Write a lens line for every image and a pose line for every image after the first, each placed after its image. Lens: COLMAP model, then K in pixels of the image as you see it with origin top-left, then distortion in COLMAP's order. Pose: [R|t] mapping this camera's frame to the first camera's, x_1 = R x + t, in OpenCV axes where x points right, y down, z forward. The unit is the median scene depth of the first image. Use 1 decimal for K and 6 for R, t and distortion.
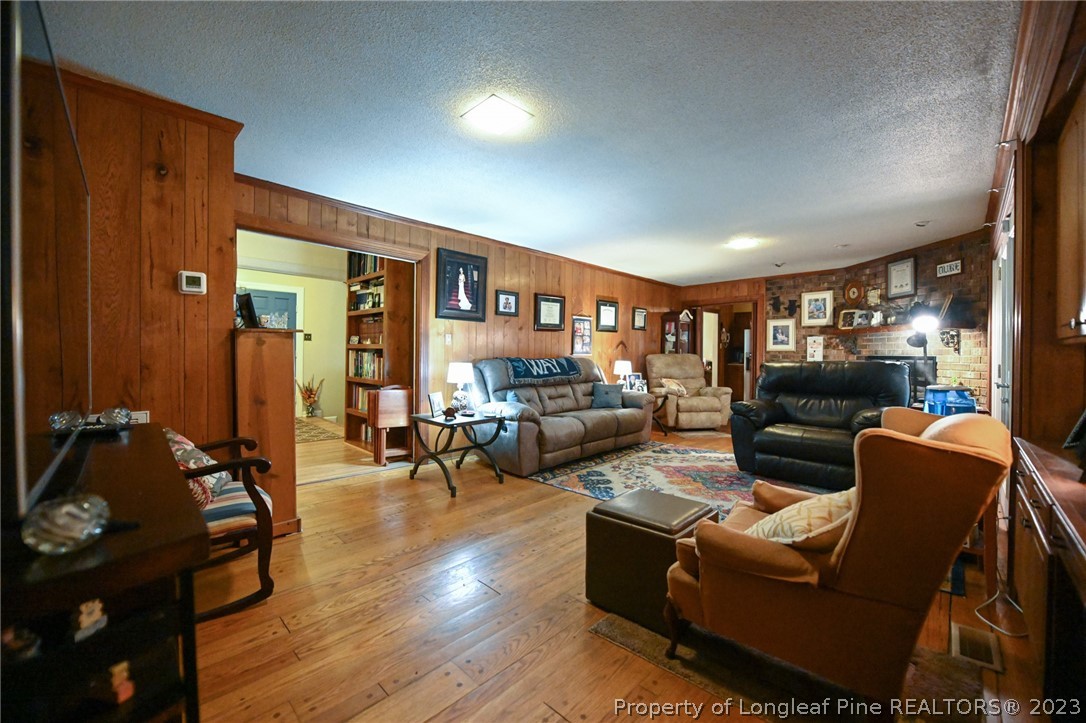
lens RADIAL K [[429.5, 0, 540.3], [0, 429.5, 355.7], [0, 0, 1]] dist [-0.009186, -0.001706]
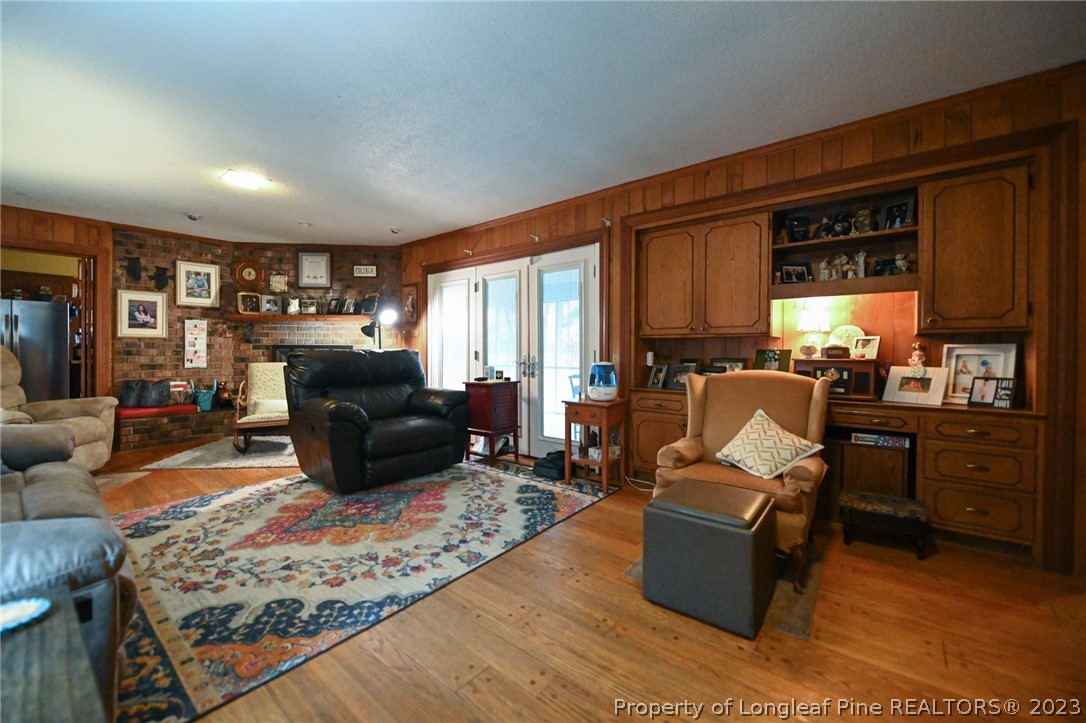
lens RADIAL K [[429.5, 0, 541.3], [0, 429.5, 358.5], [0, 0, 1]] dist [-0.009186, -0.001706]
pose [[-0.089824, -0.024760, 0.995650, -0.253610], [-0.002078, 0.999693, 0.024674, 0.006902], [-0.995955, 0.000147, -0.089848, 0.575281]]
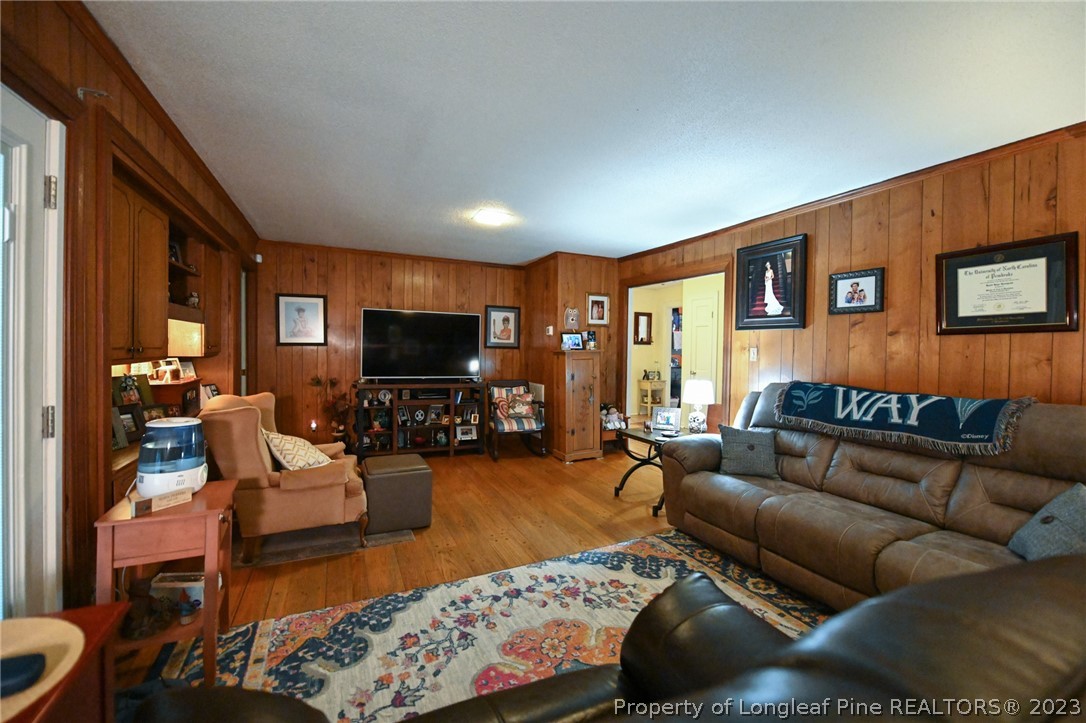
lens RADIAL K [[429.5, 0, 543.3], [0, 429.5, 353.2], [0, 0, 1]] dist [-0.009186, -0.001706]
pose [[-0.340201, -0.000709, -0.940352, 0.621525], [-0.024405, 0.999670, 0.008076, -0.032956], [0.940036, 0.025697, -0.340106, 0.806943]]
